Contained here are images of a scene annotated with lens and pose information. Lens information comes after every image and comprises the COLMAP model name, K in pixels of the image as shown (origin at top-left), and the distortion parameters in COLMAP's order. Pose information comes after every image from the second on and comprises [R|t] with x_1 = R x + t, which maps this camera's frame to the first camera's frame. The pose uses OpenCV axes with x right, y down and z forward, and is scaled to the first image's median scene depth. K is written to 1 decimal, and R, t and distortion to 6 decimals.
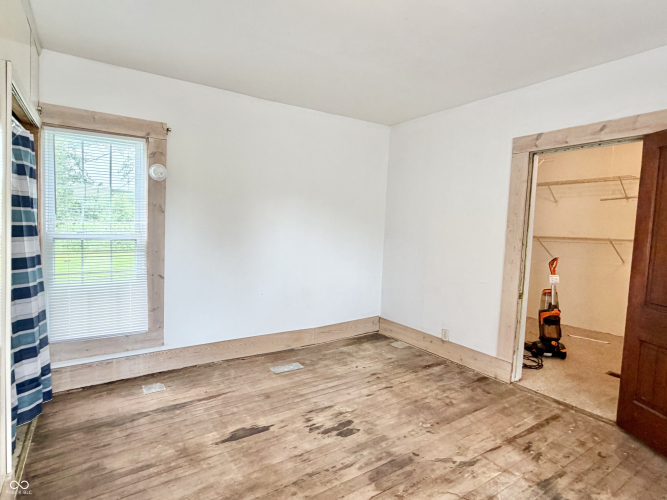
lens RADIAL K [[376.4, 0, 333.2], [0, 376.4, 252.0], [0, 0, 1]] dist [0.005187, 0.000696]
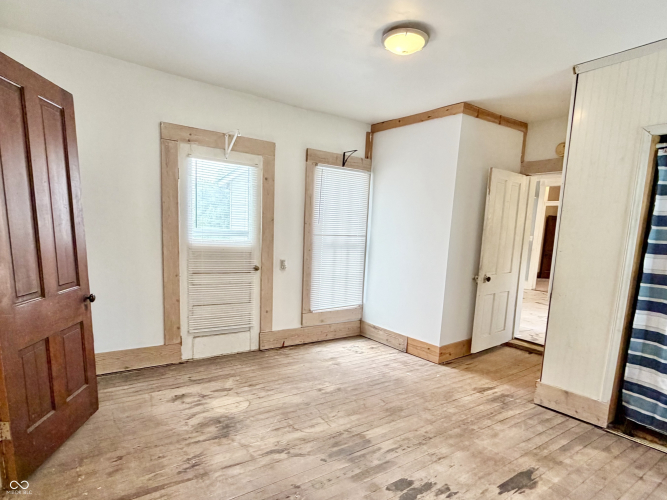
lens RADIAL K [[376.4, 0, 333.5], [0, 376.4, 250.2], [0, 0, 1]] dist [0.005187, 0.000696]
pose [[-0.996739, -0.072435, -0.035562, 0.270799], [-0.076382, 0.989052, 0.126264, -0.115347], [0.026027, 0.128568, -0.991359, 1.904689]]
